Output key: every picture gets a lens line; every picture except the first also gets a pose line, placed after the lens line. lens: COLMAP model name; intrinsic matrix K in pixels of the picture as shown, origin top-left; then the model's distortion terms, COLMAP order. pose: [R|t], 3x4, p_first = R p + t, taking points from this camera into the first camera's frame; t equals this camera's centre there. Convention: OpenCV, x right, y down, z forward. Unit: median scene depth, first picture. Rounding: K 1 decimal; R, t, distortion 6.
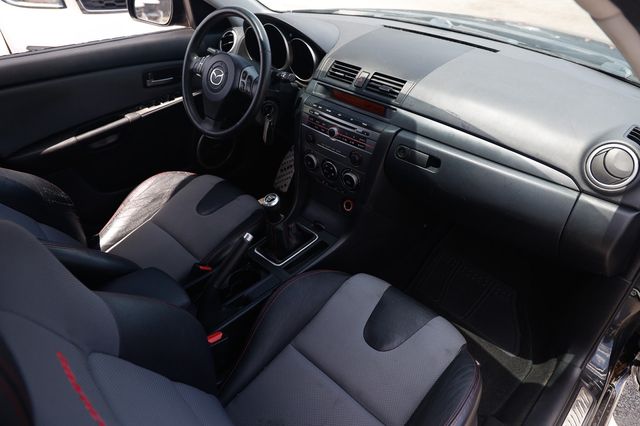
lens RADIAL K [[442.2, 0, 323.0], [0, 442.2, 210.1], [0, 0, 1]] dist [-0.089719, 0.057832]
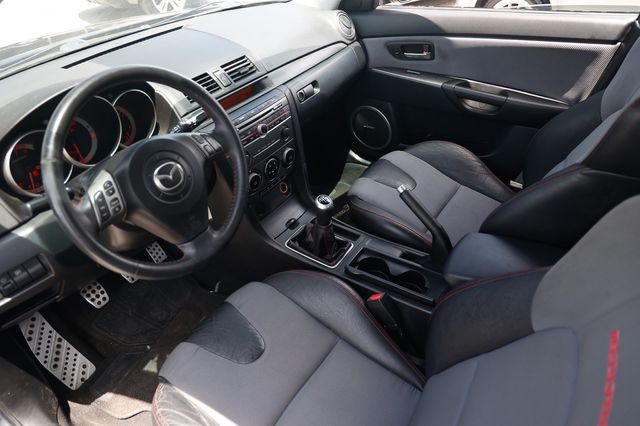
lens RADIAL K [[442.2, 0, 323.2], [0, 442.2, 209.1], [0, 0, 1]] dist [-0.089719, 0.057832]
pose [[-0.177404, -0.580288, 0.794854, -0.822036], [0.621514, 0.560163, 0.547666, -0.498982], [-0.763052, 0.591171, 0.261282, 0.726947]]
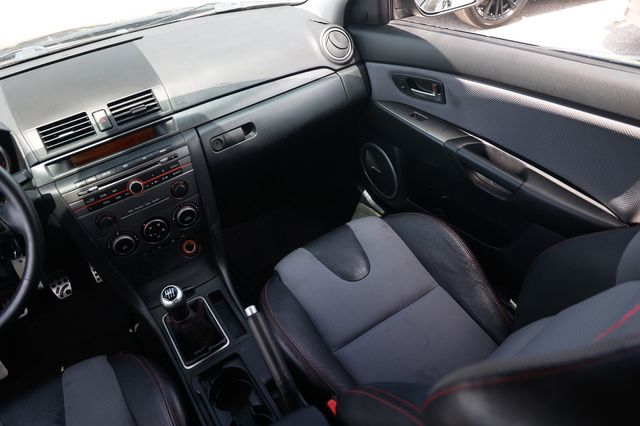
lens RADIAL K [[442.2, 0, 319.5], [0, 442.2, 211.1], [0, 0, 1]] dist [-0.089719, 0.057832]
pose [[0.217412, -0.636301, 0.740171, -0.490815], [0.658441, 0.655396, 0.370017, -0.212669], [-0.720547, 0.406913, 0.561457, 0.330059]]
